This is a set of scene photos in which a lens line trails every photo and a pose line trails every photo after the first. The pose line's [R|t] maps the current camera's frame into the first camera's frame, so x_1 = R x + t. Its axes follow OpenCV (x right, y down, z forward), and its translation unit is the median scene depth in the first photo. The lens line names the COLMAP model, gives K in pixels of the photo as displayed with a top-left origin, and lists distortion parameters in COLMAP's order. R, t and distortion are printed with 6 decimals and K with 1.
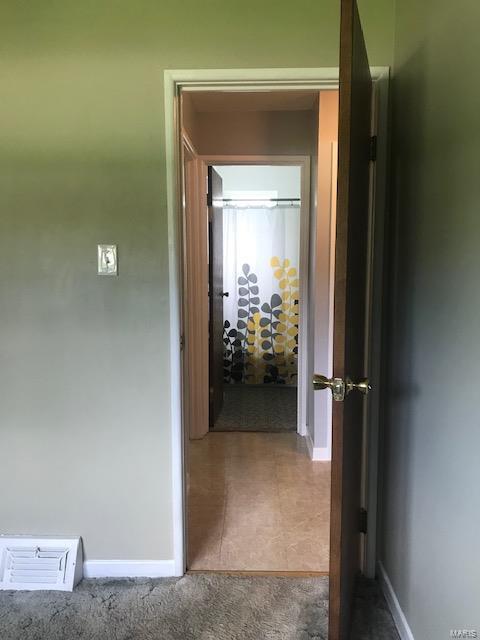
lens RADIAL K [[529.3, 0, 238.1], [0, 529.3, 319.8], [0, 0, 1]] dist [0.030744, -0.031912]
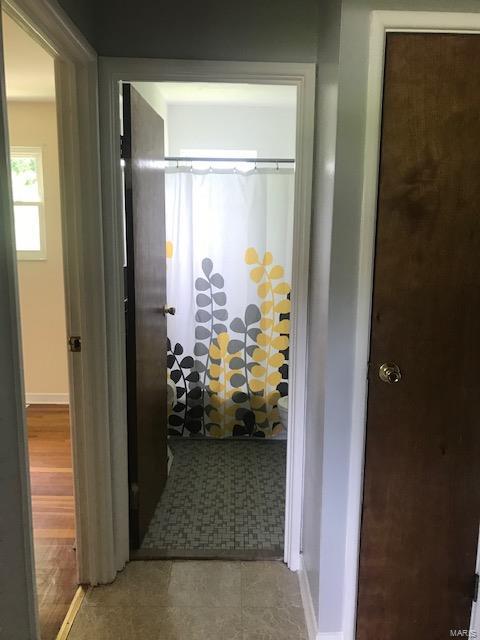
lens RADIAL K [[529.3, 0, 242.1], [0, 529.3, 320.8], [0, 0, 1]] dist [0.030744, -0.031912]
pose [[0.999080, 0.007675, 0.042197, 0.030565], [-0.009353, 0.999167, 0.039721, -0.054698], [-0.041857, -0.040079, 0.998319, 0.334561]]
